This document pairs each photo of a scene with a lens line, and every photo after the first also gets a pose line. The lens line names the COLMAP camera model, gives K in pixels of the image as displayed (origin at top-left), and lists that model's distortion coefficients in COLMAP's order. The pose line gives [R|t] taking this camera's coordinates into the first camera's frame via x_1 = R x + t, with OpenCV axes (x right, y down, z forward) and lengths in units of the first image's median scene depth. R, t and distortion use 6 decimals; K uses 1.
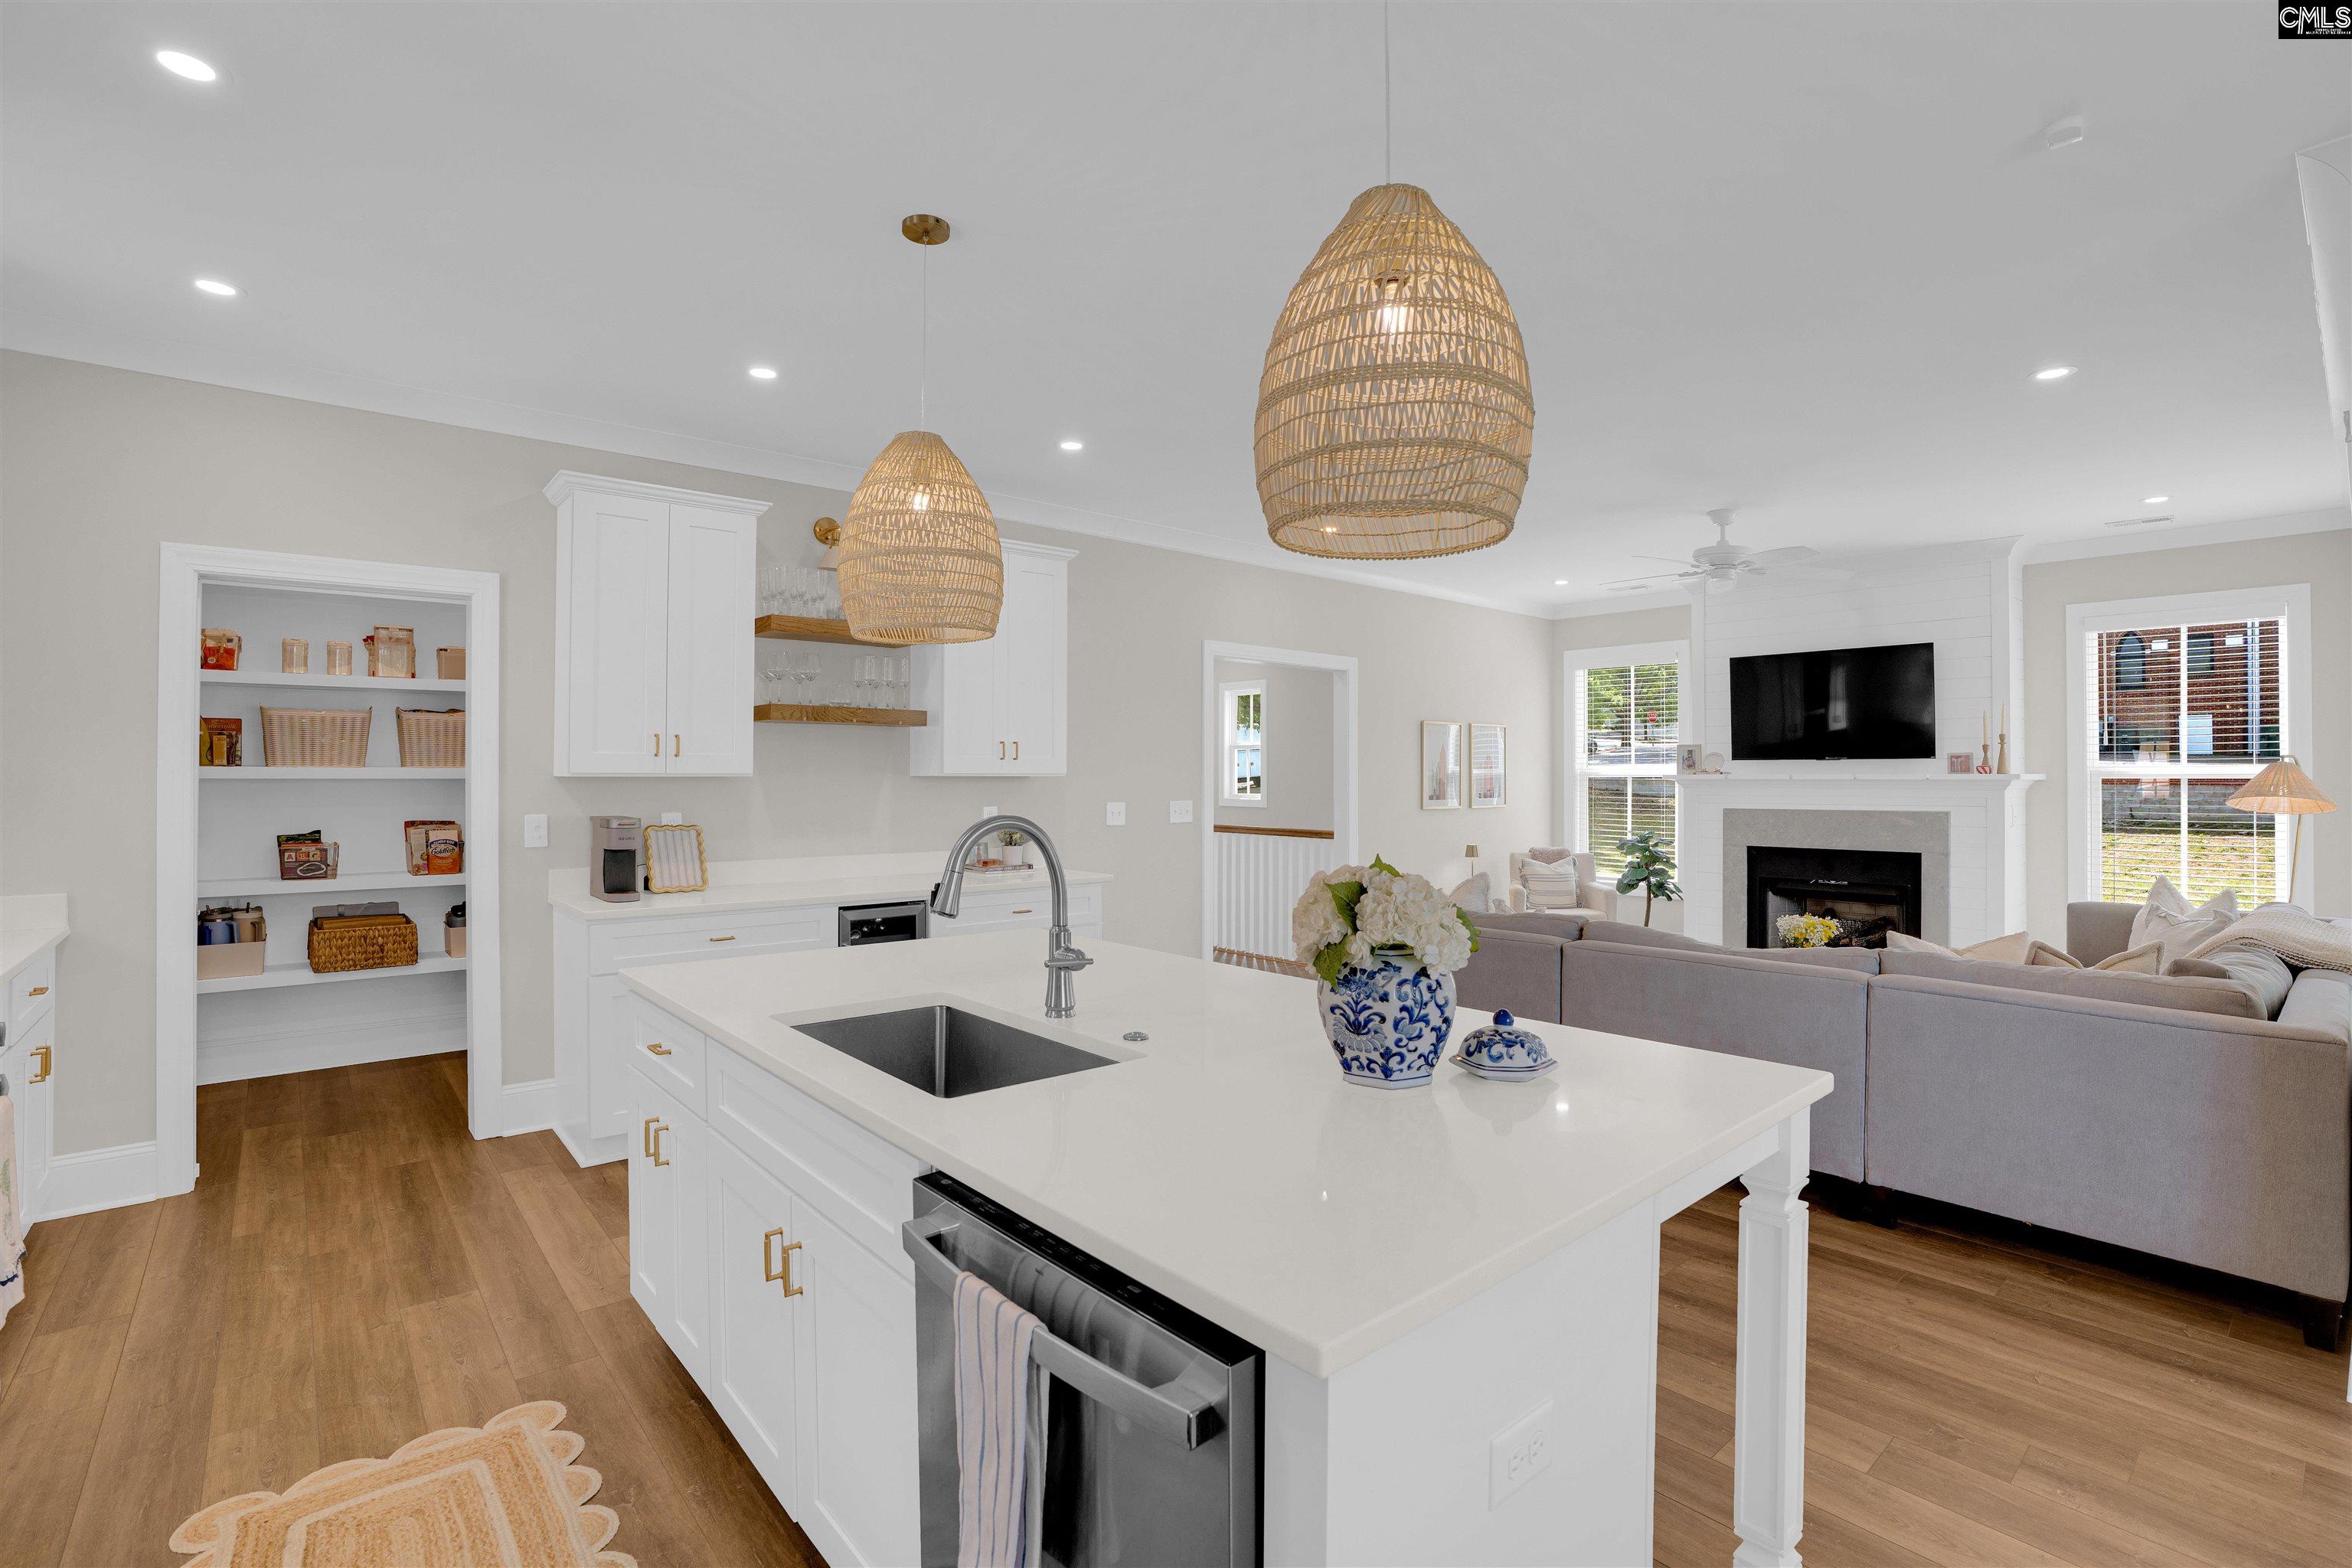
lens RADIAL K [[1087.3, 0, 1172.7], [0, 1087.3, 777.1], [0, 0, 1]] dist [-0.034755, 0.001512]
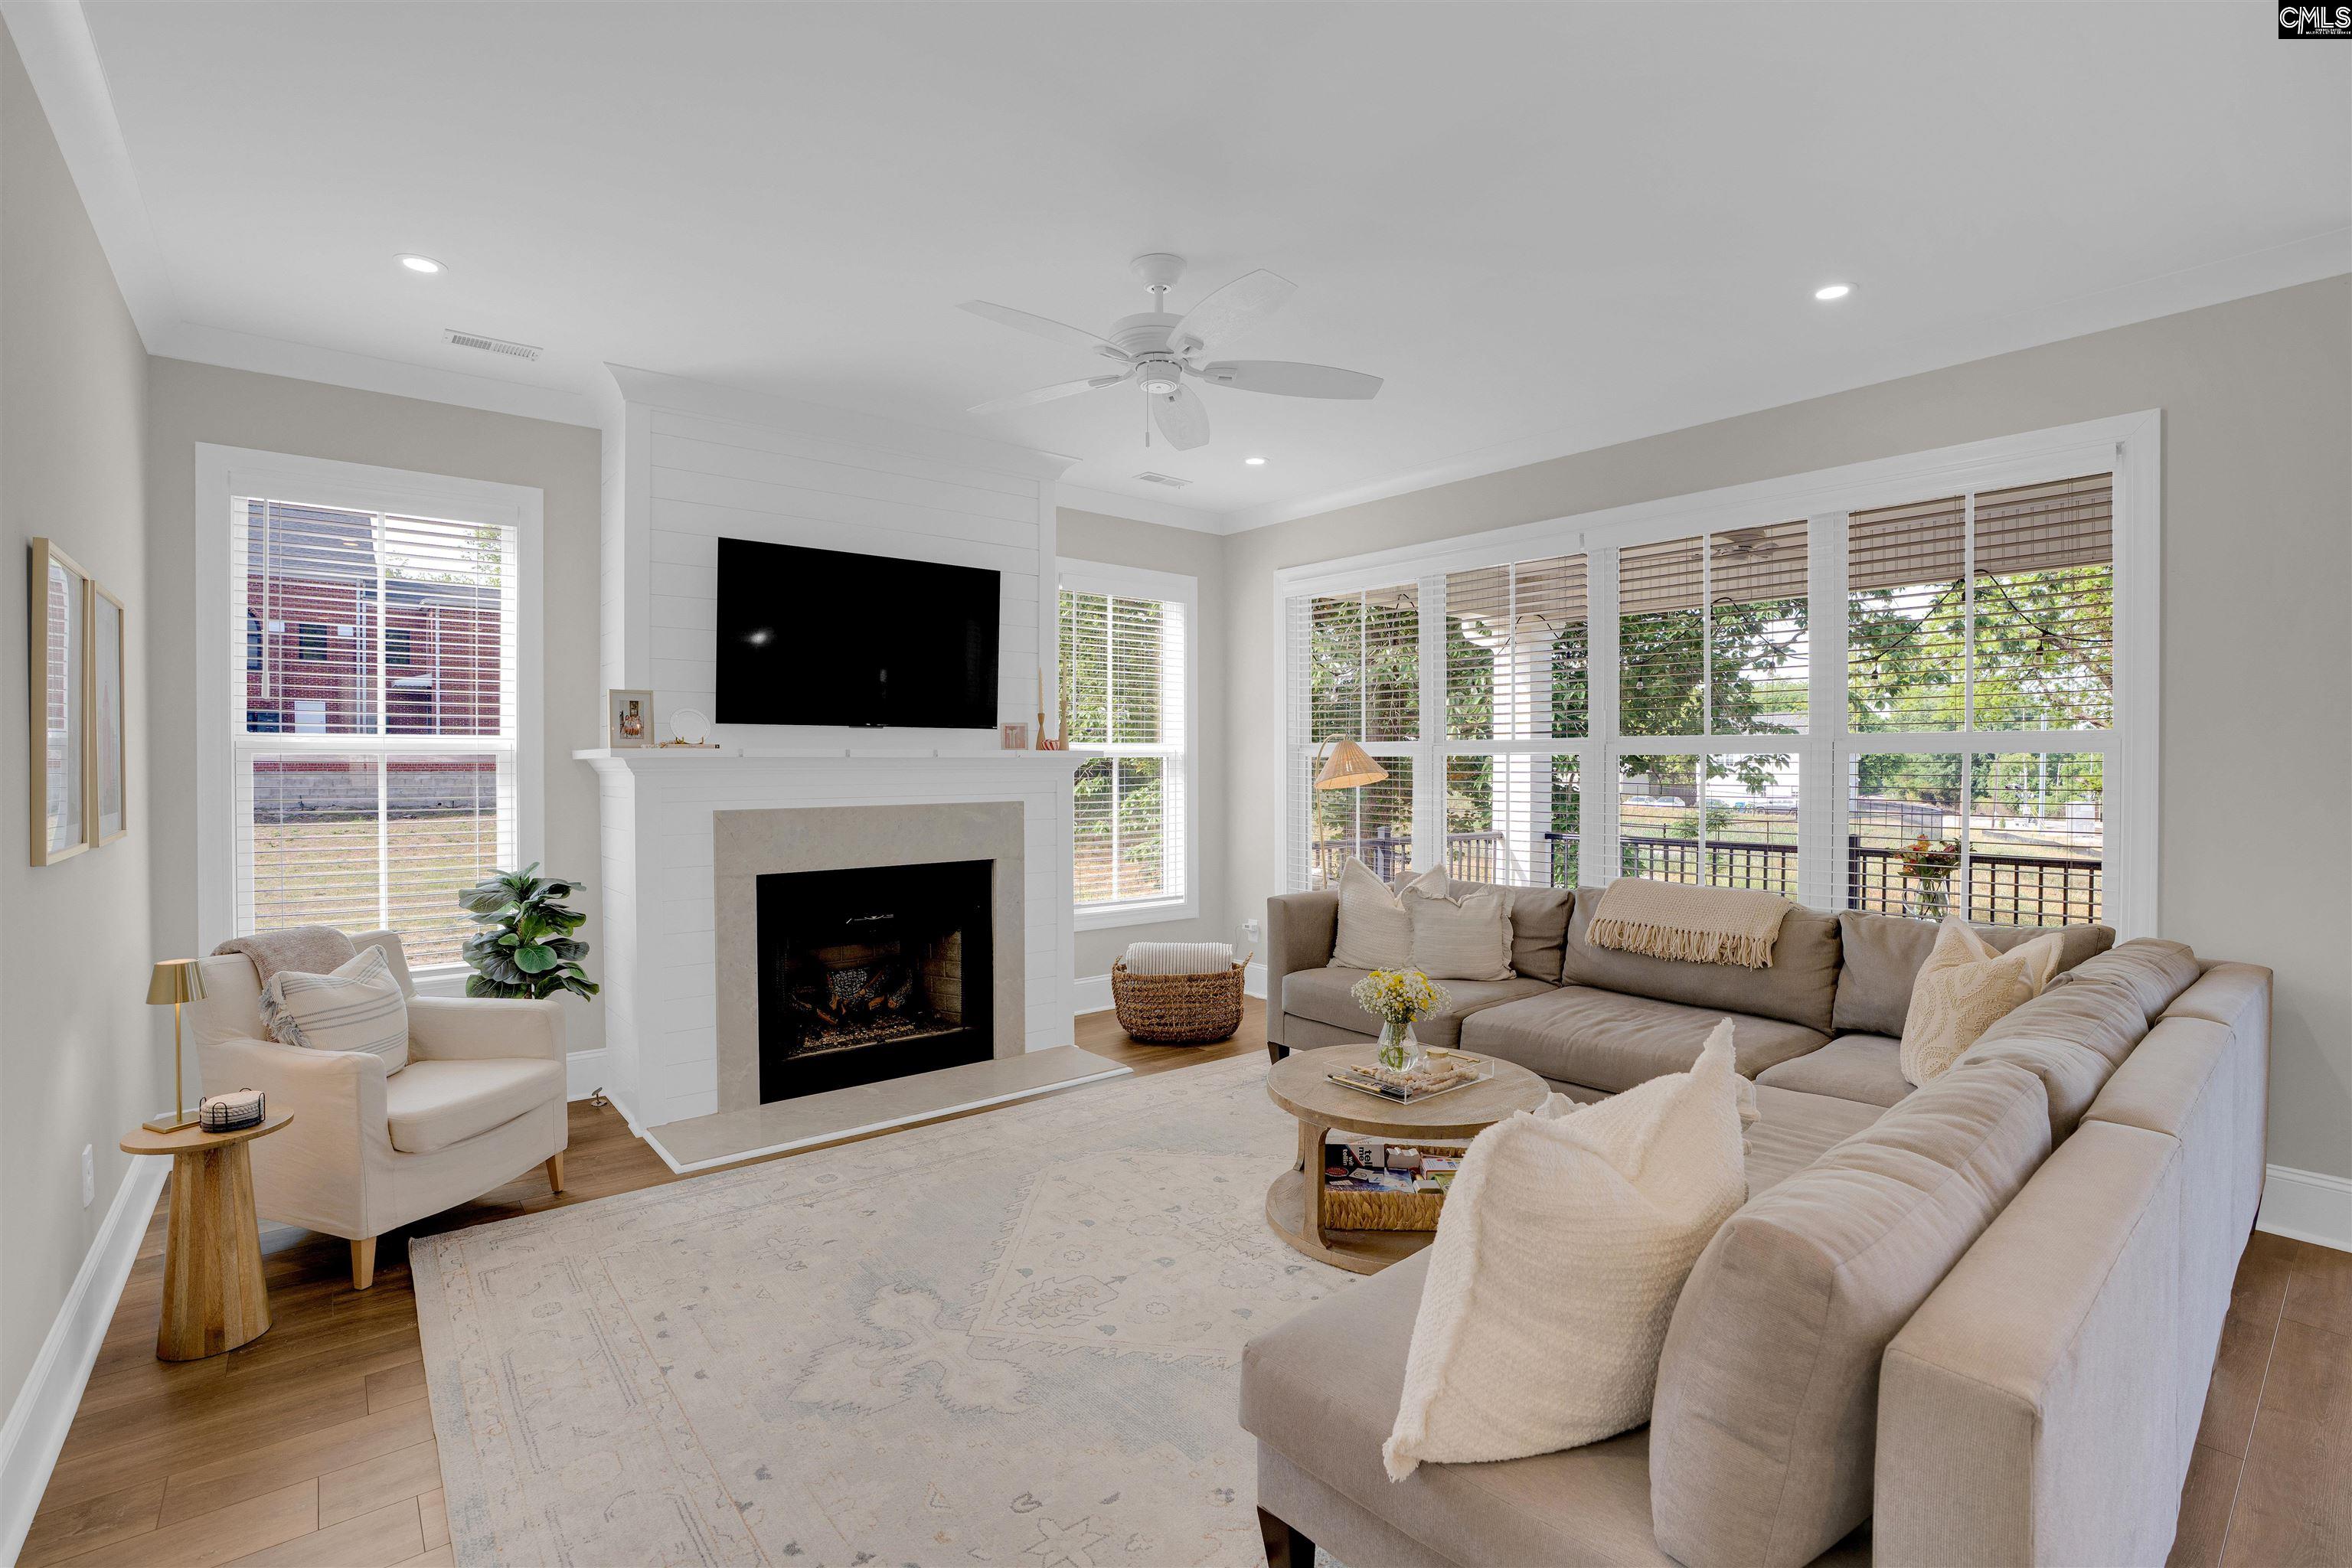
lens RADIAL K [[1087.3, 0, 1180.3], [0, 1087.3, 779.7], [0, 0, 1]] dist [-0.034755, 0.001512]
pose [[0.021902, -0.017891, 0.999600, -0.031656], [0.000519, 0.999840, 0.017884, 0.004035], [-0.999760, 0.000128, 0.021908, 0.875552]]
